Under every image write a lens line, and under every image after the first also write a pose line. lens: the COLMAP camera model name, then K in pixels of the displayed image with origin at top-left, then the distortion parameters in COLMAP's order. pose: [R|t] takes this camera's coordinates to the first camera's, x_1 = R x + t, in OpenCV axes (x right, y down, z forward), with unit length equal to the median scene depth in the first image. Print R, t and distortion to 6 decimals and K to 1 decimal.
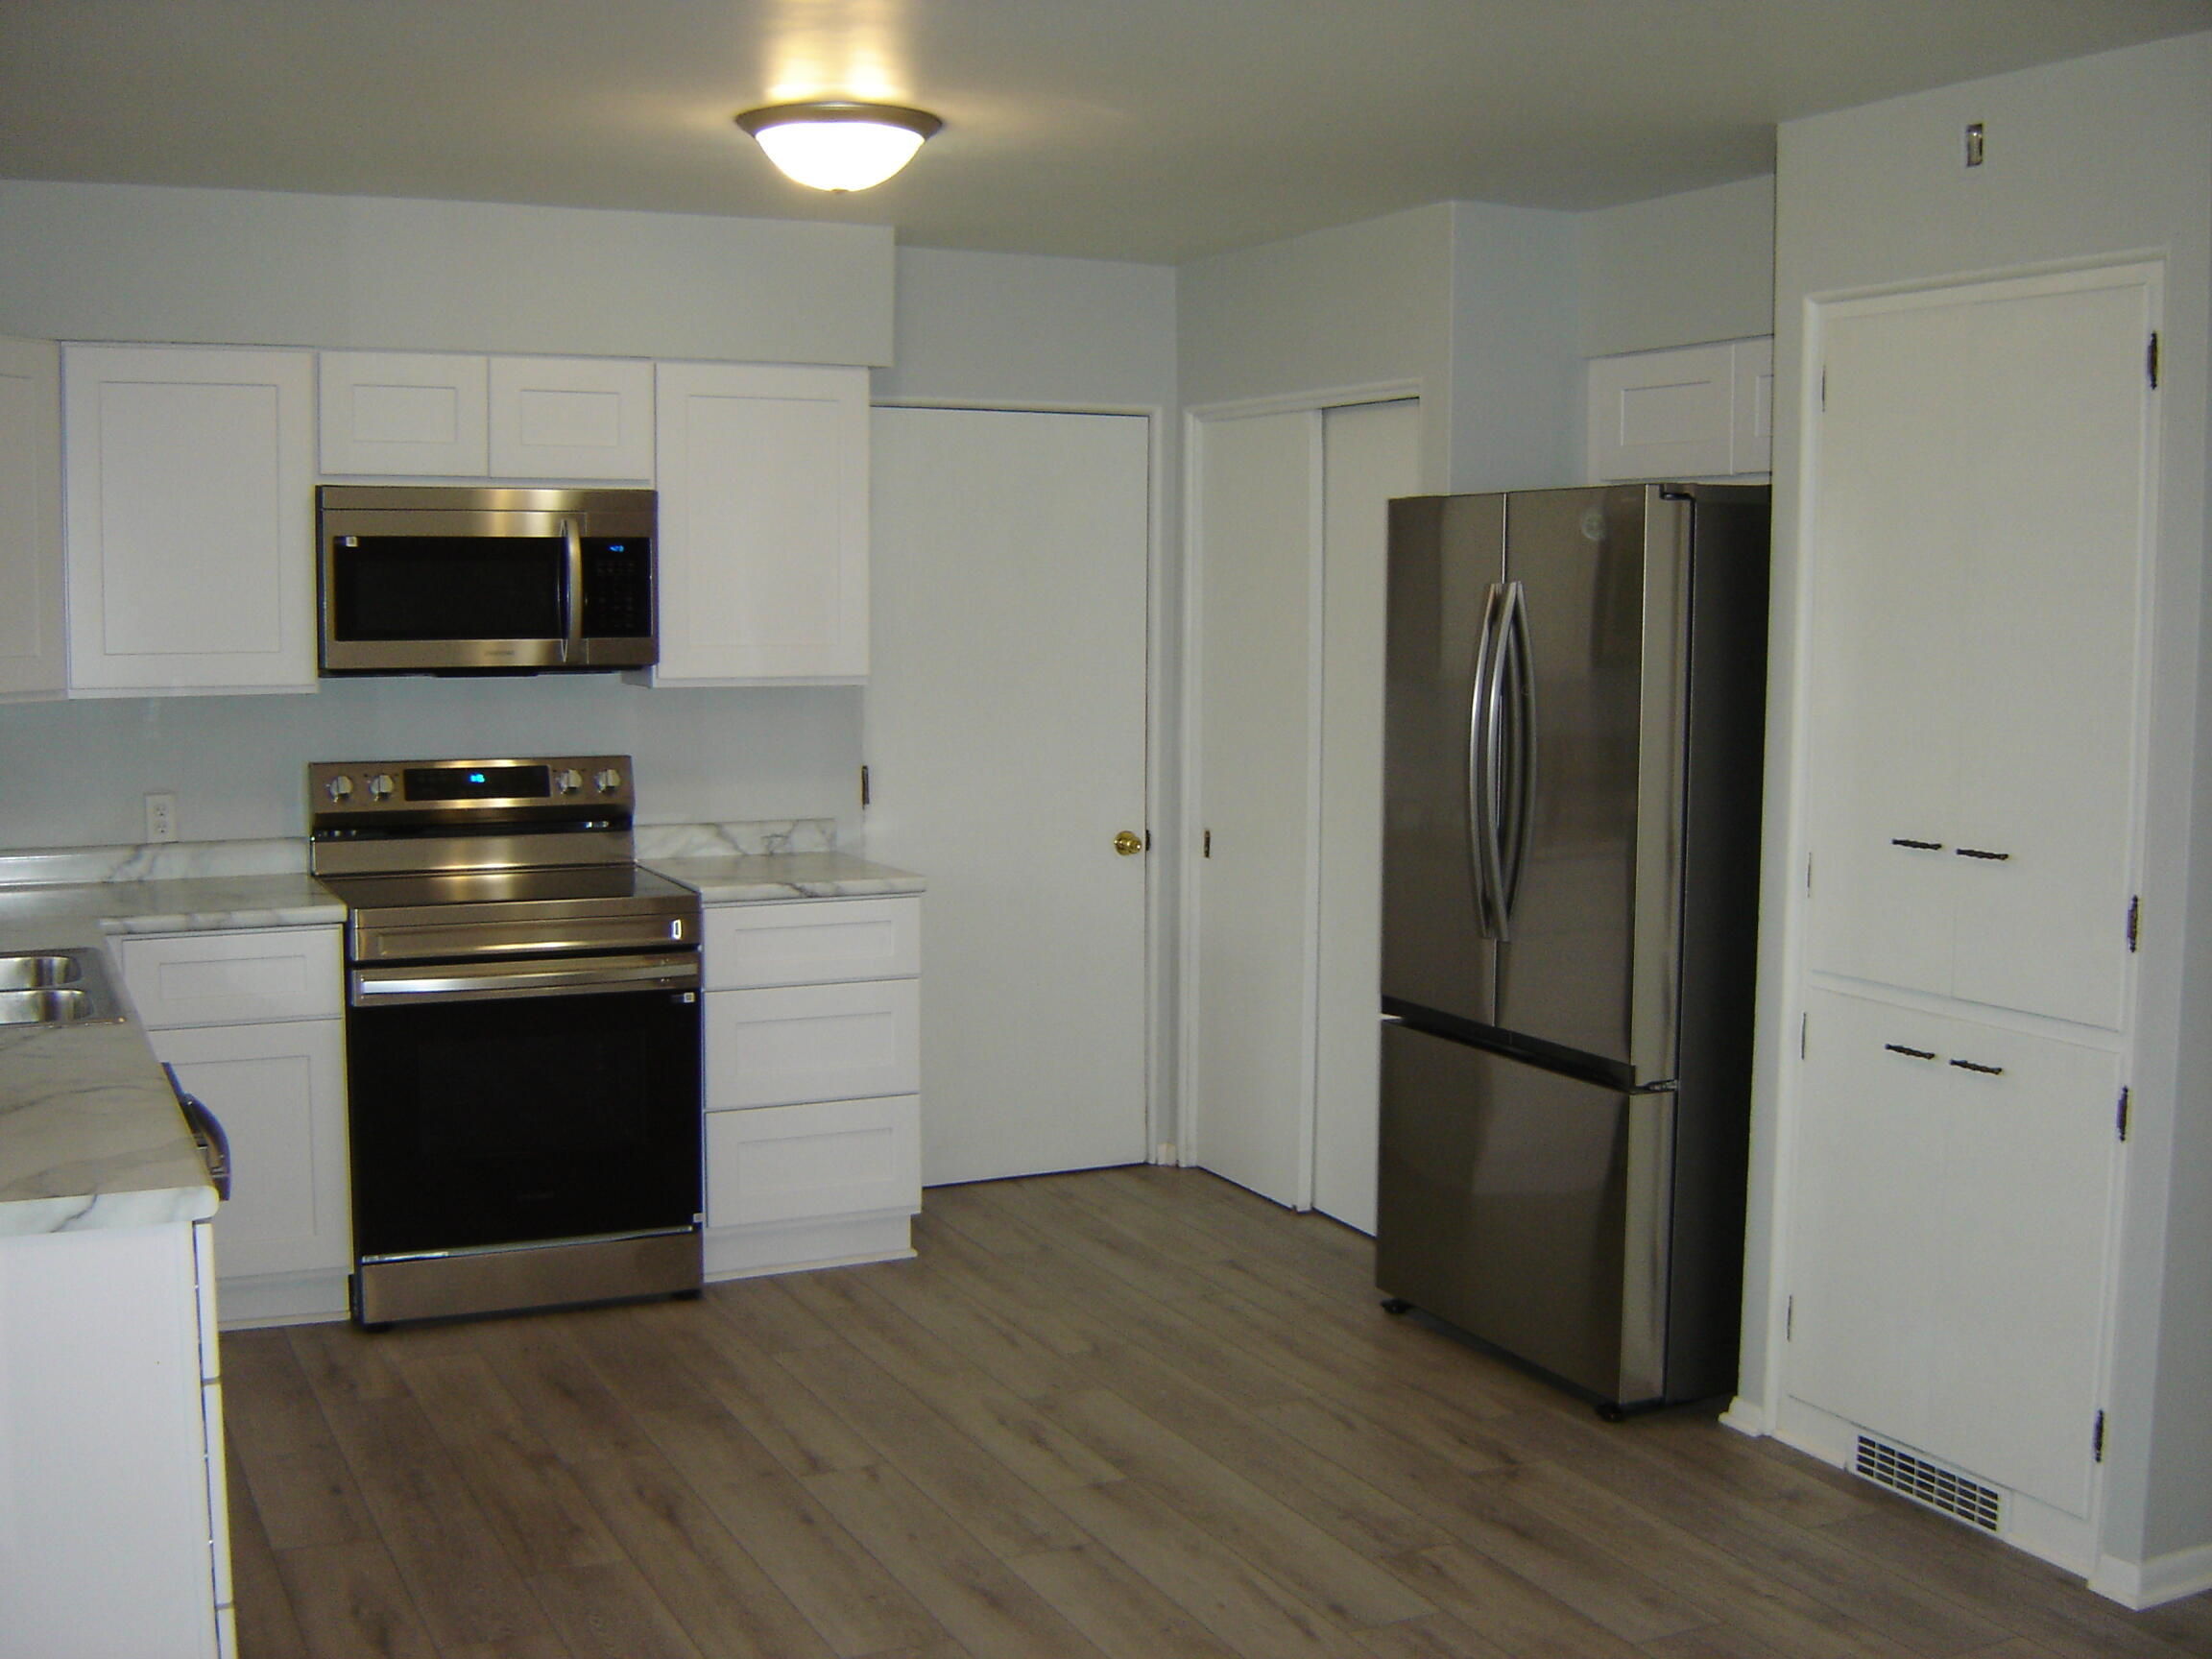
lens RADIAL K [[2466.3, 0, 1073.7], [0, 2466.3, 832.5], [0, 0, 1]] dist [-0.135891, -0.006636]
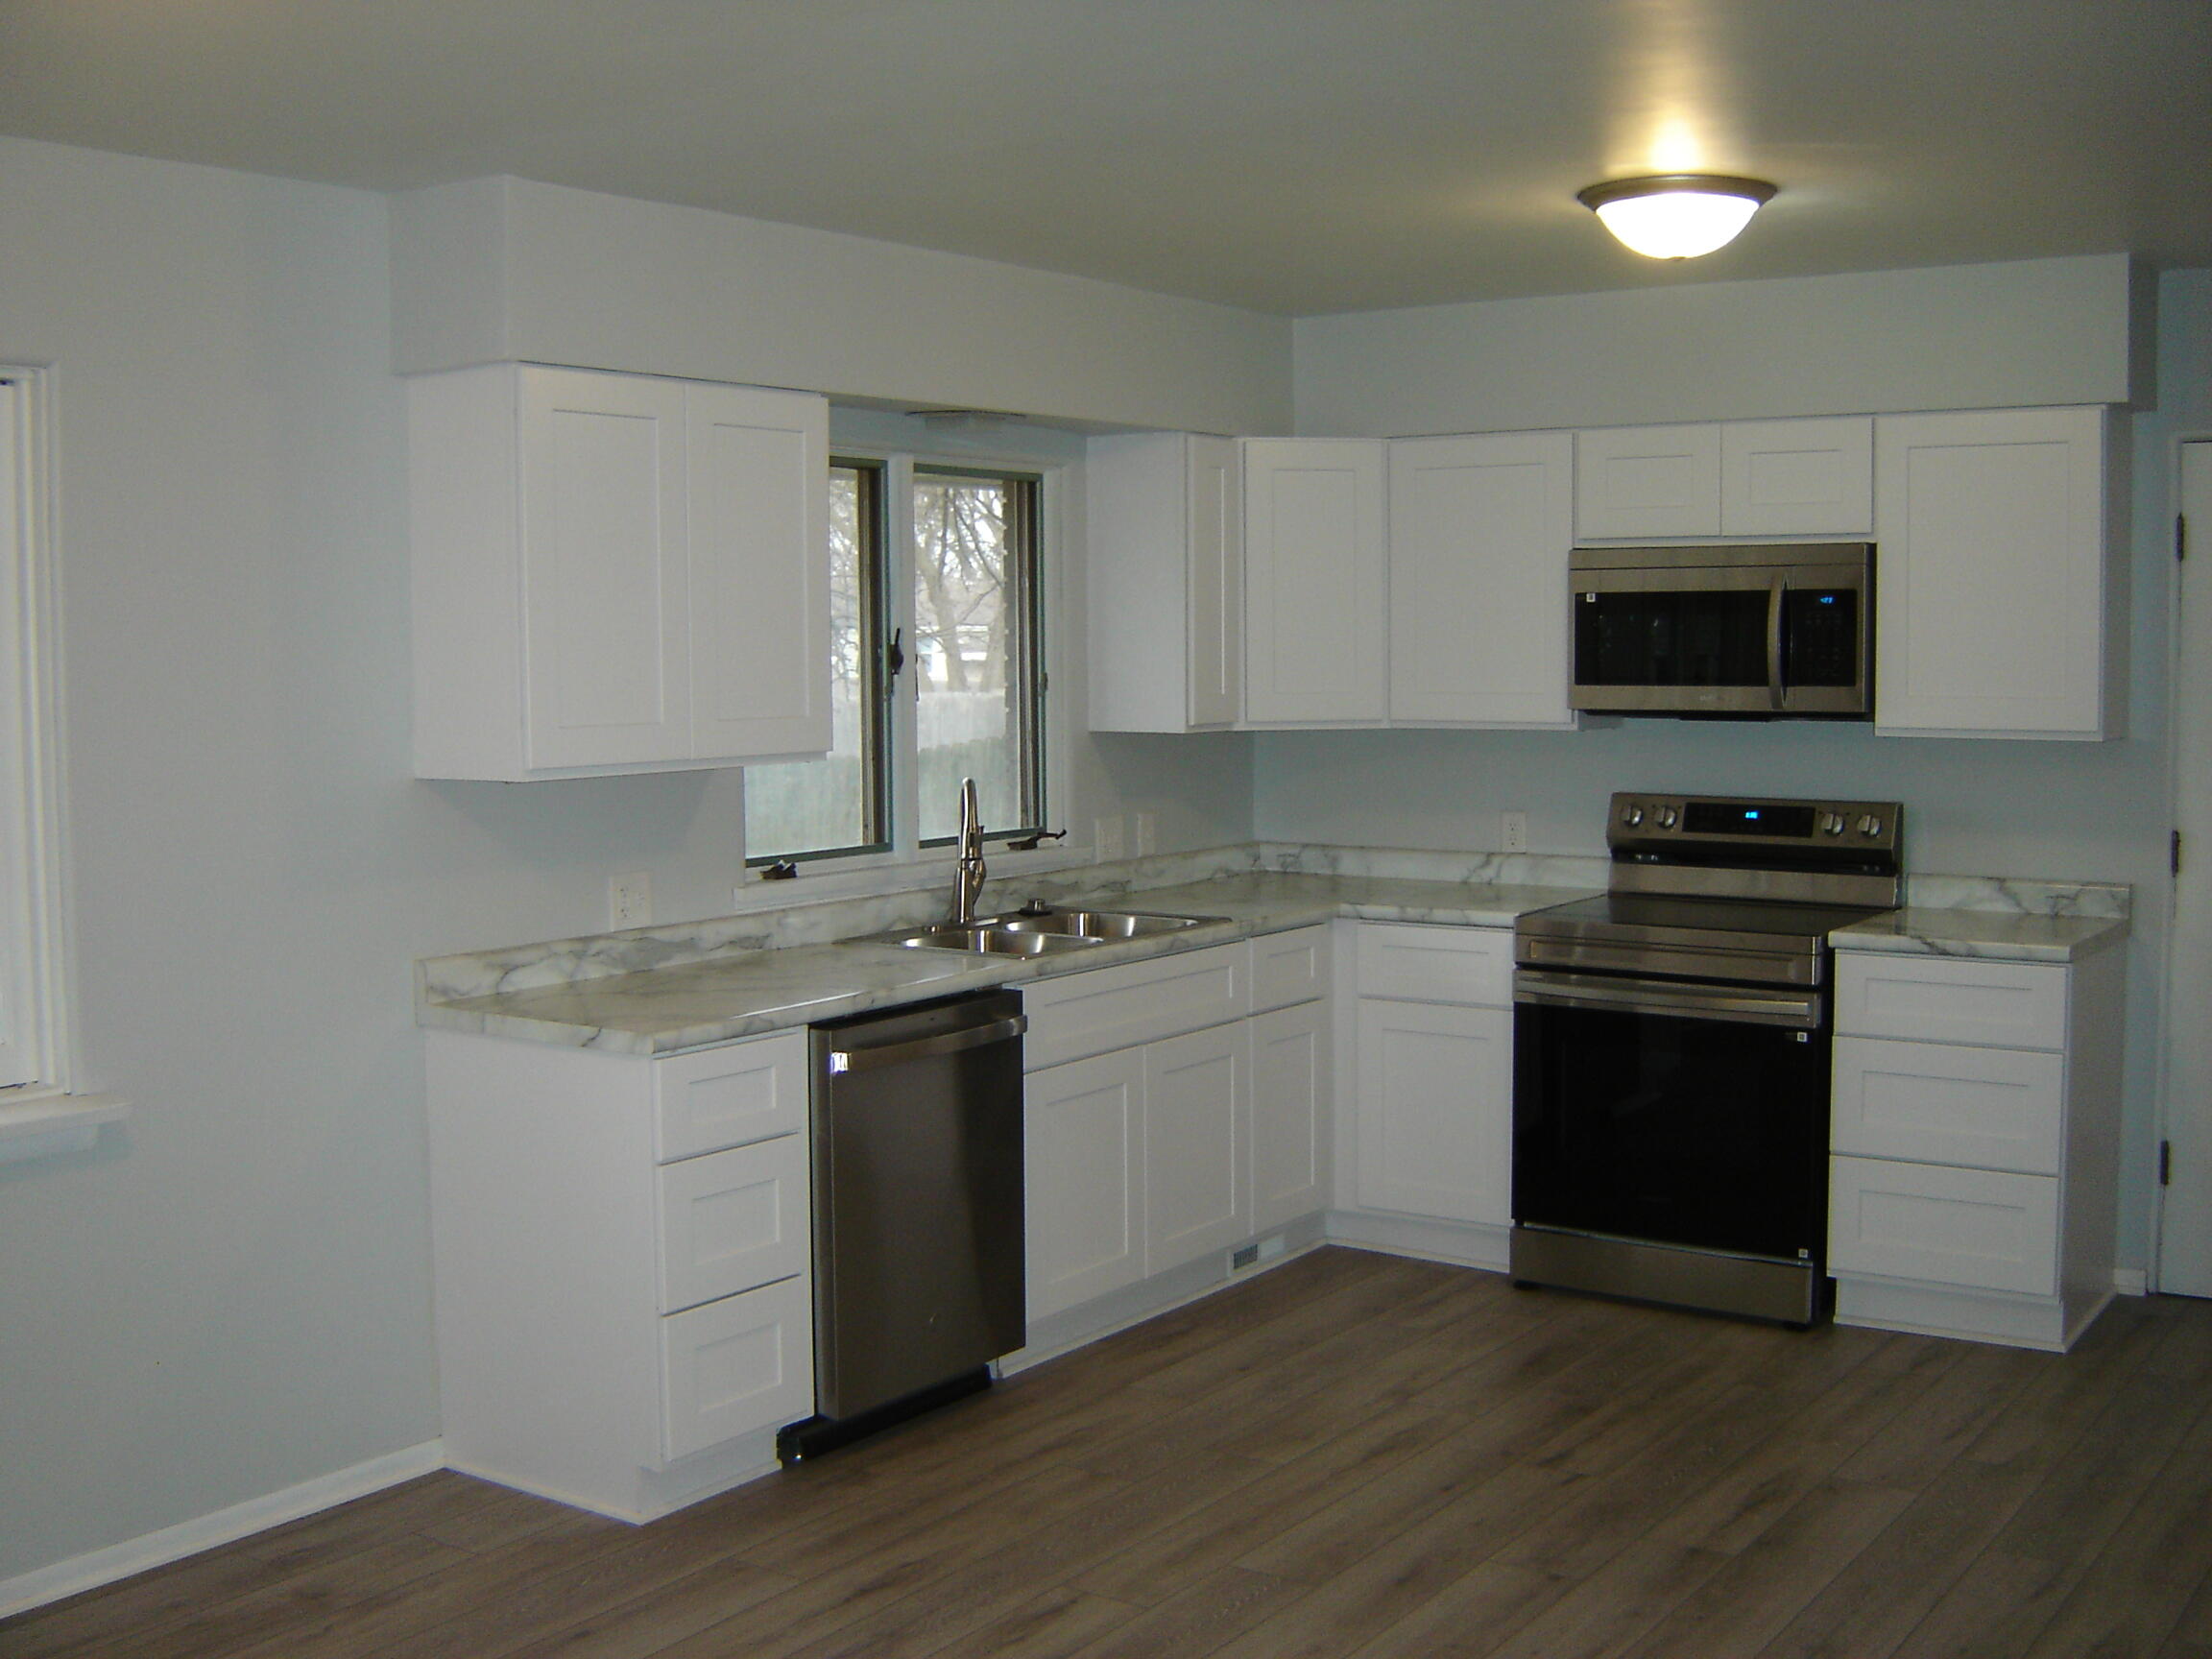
lens RADIAL K [[2466.3, 0, 1073.7], [0, 2466.3, 832.5], [0, 0, 1]] dist [-0.135891, -0.006636]
pose [[0.488709, 0.060747, -0.870329, 0.564131], [-0.074866, 0.996813, 0.027536, -0.022842], [0.869229, 0.051701, 0.491700, 0.226055]]
